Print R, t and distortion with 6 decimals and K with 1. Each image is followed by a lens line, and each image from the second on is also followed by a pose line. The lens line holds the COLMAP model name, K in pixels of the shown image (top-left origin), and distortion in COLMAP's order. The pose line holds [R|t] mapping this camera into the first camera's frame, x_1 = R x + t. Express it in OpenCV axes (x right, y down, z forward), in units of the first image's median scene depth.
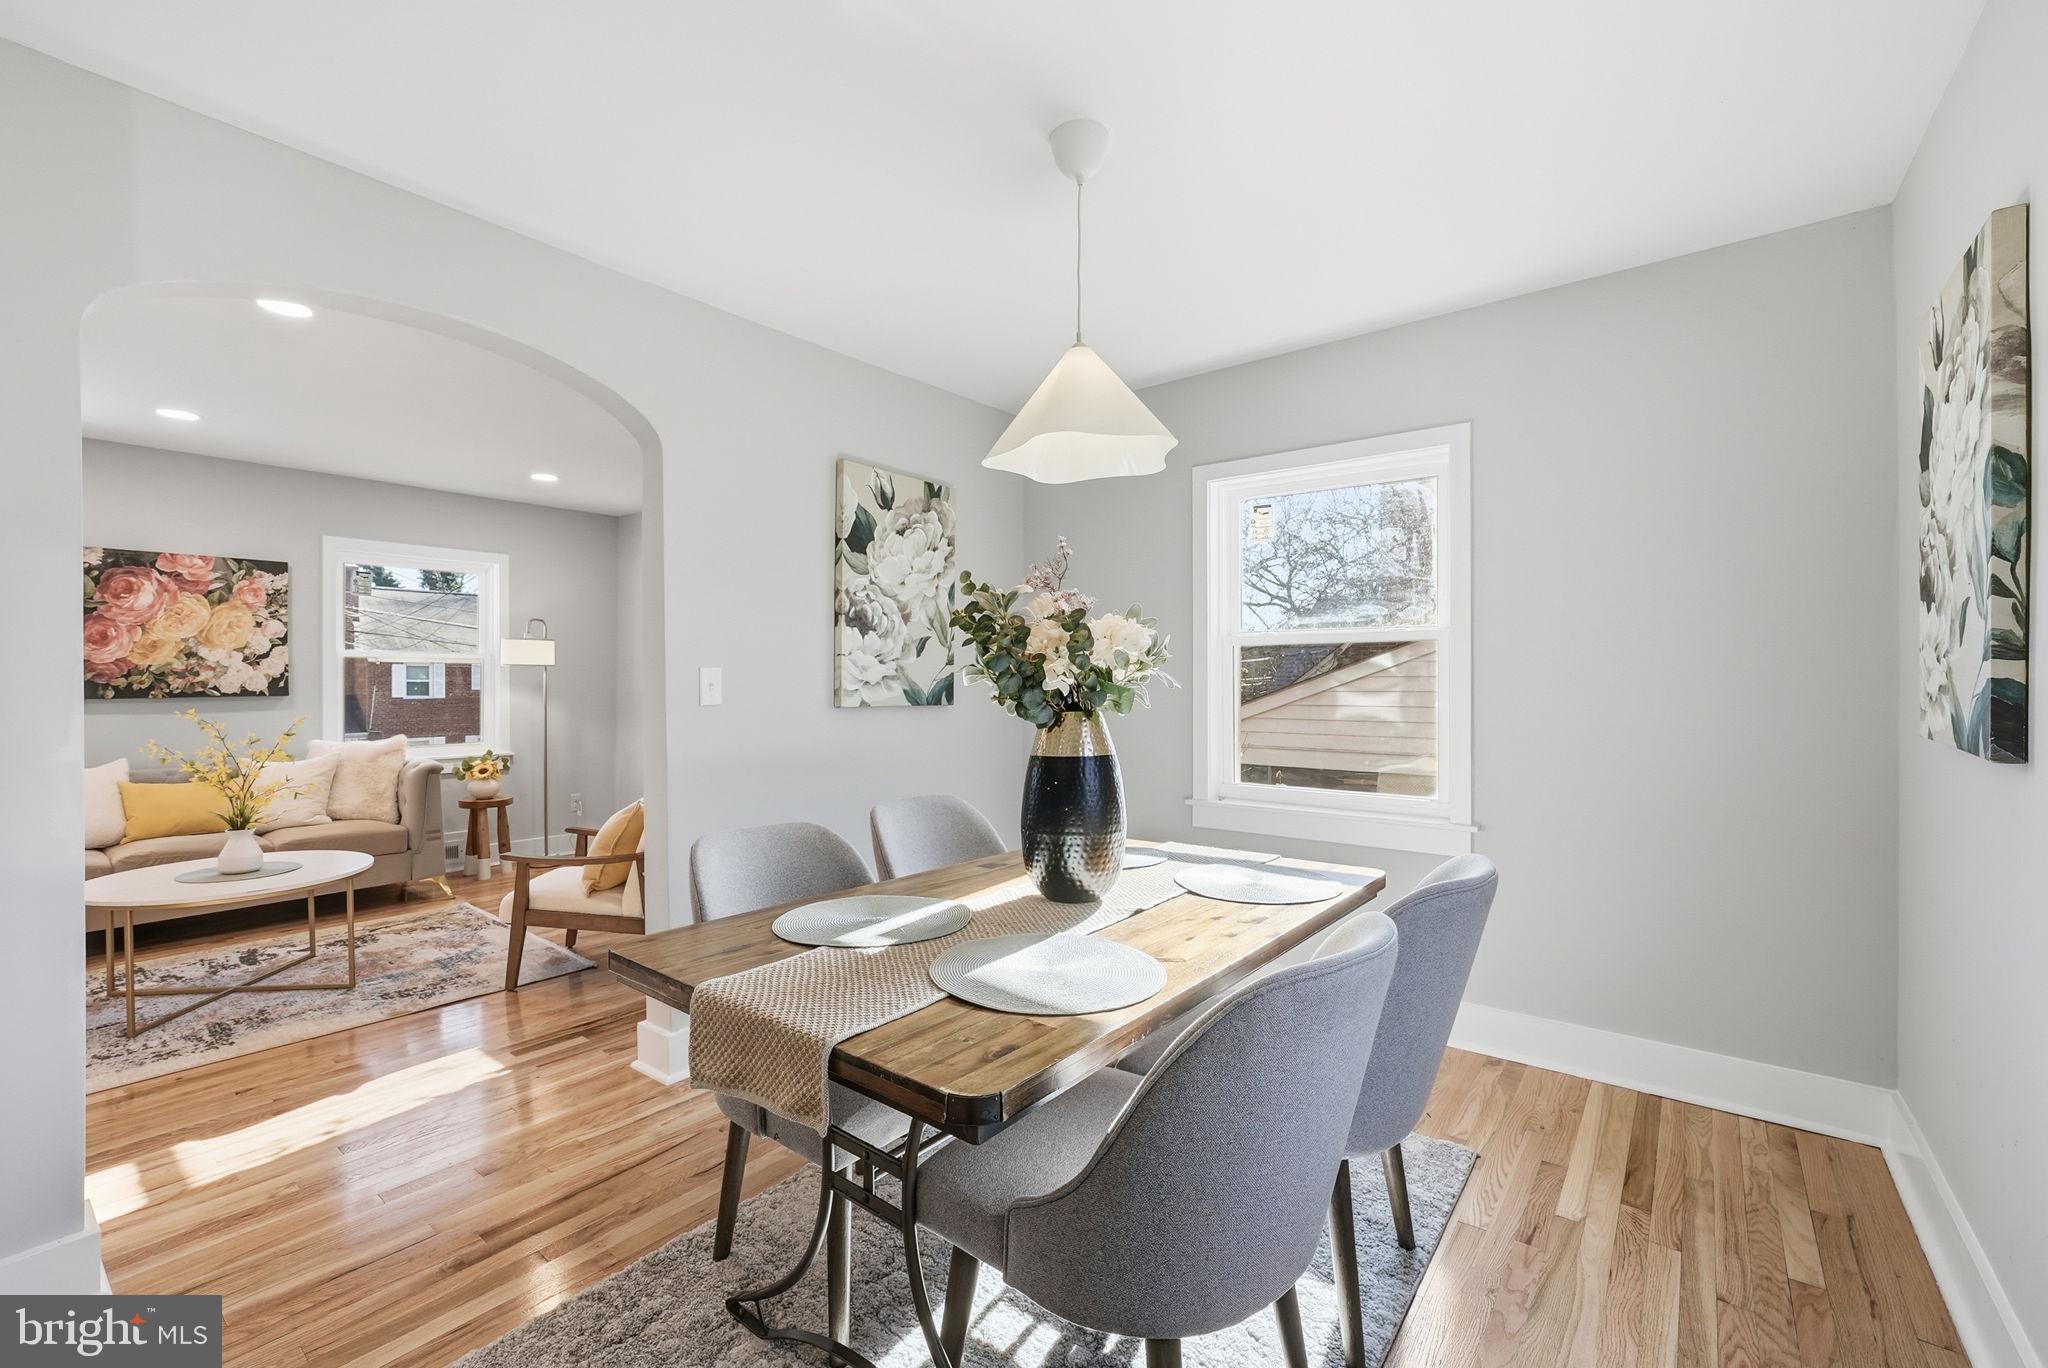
lens RADIAL K [[843.0, 0, 1012.1], [0, 843.0, 685.5], [0, 0, 1]] dist [-0.012431, -0.000217]
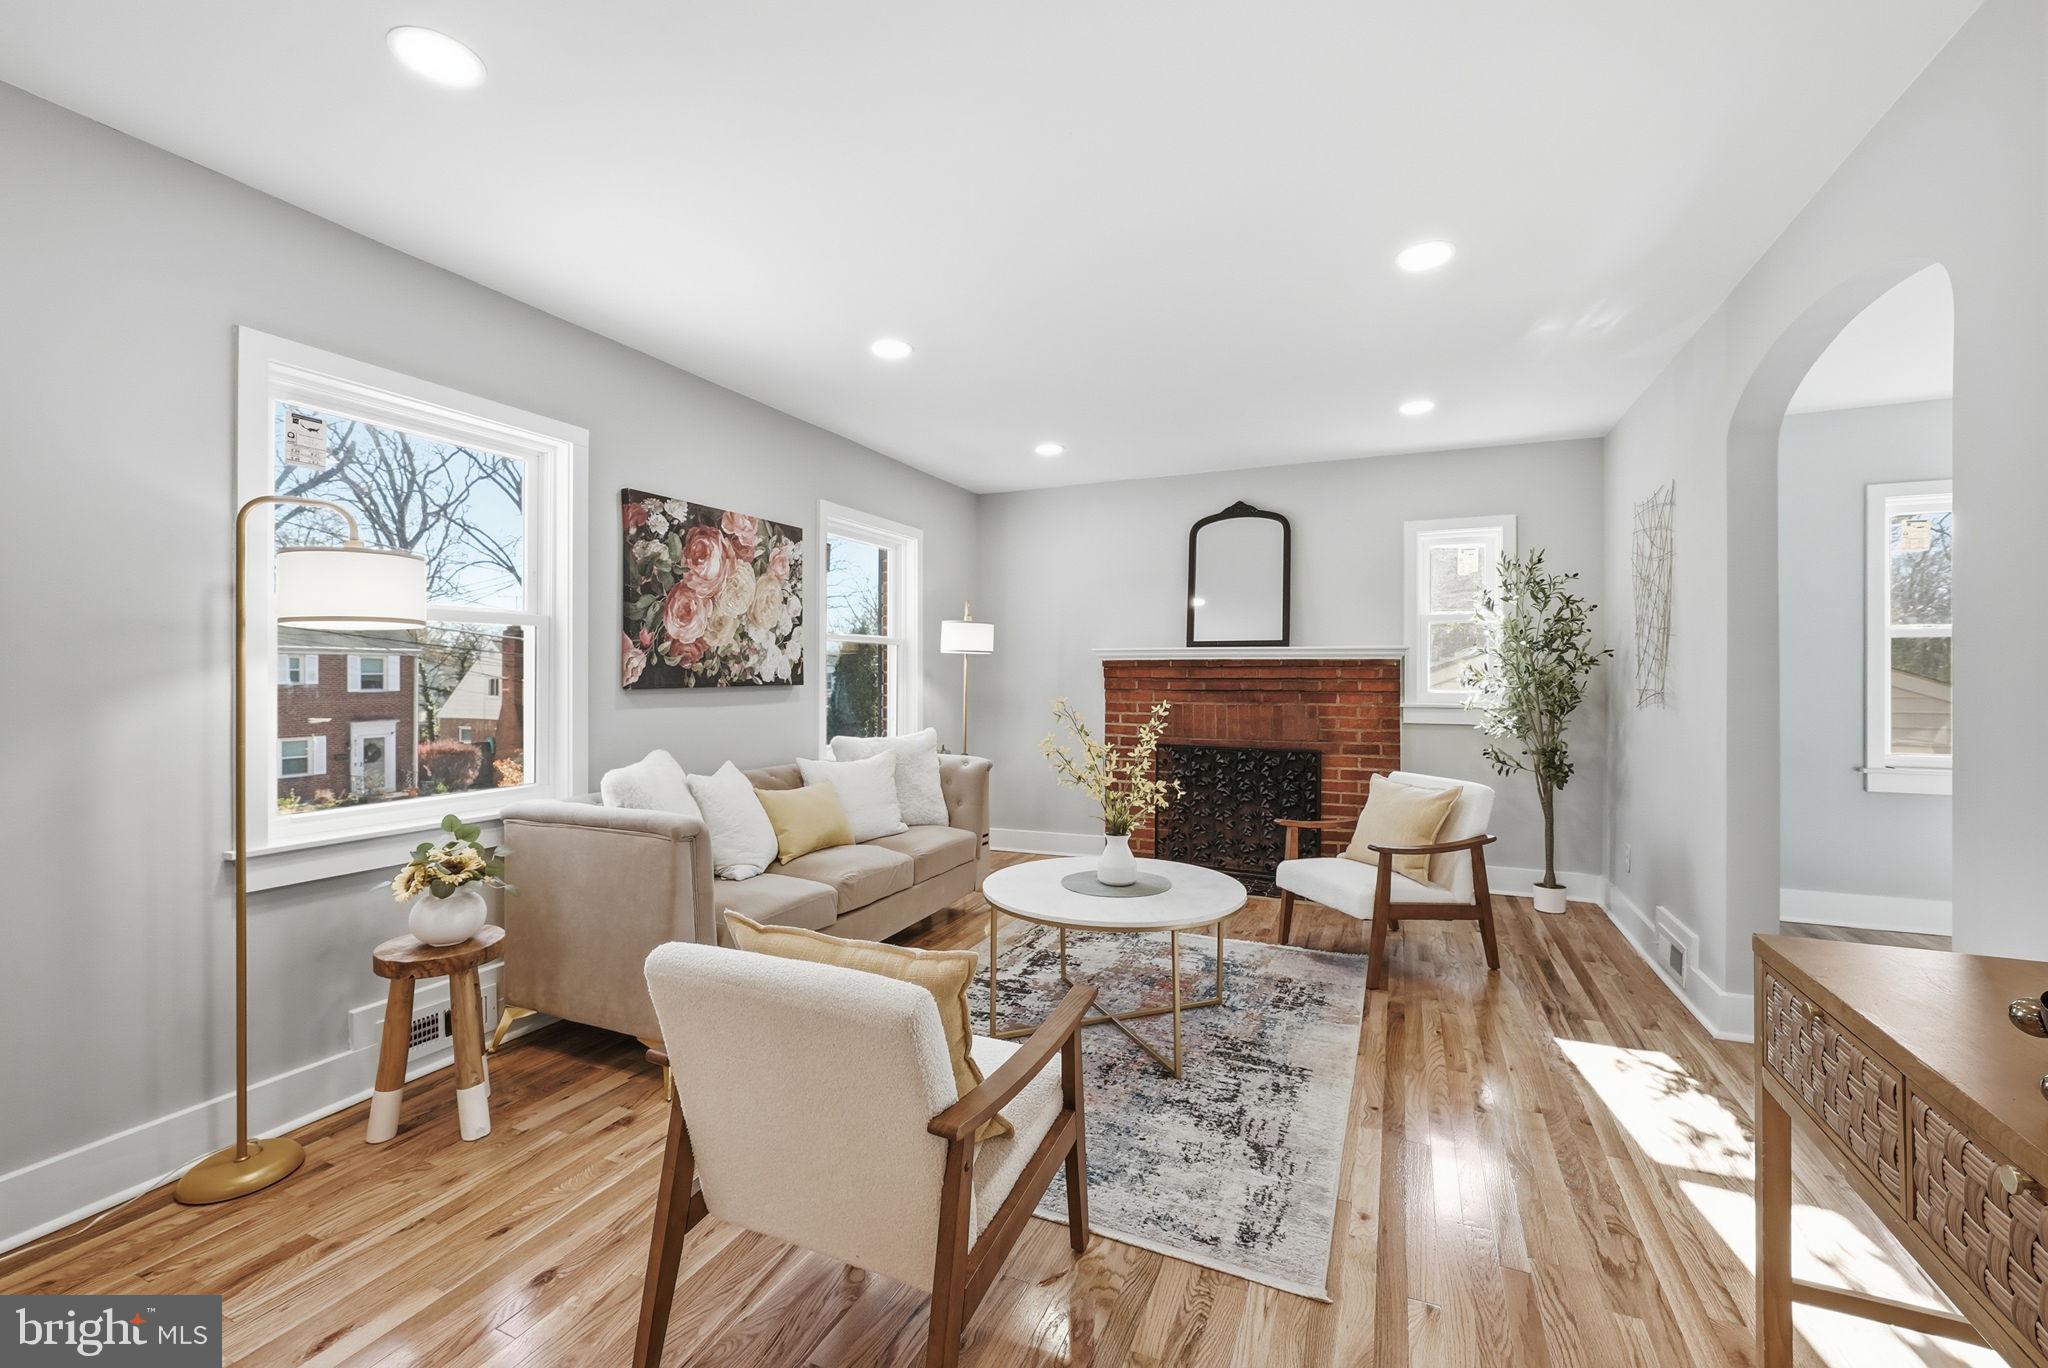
lens RADIAL K [[843.0, 0, 1012.1], [0, 843.0, 669.9], [0, 0, 1]] dist [-0.012431, -0.000217]
pose [[0.970137, 0.003208, 0.242537, -1.351699], [-0.000875, 0.999952, -0.009728, 0.008209], [-0.242557, 0.009225, 0.970093, 0.177868]]
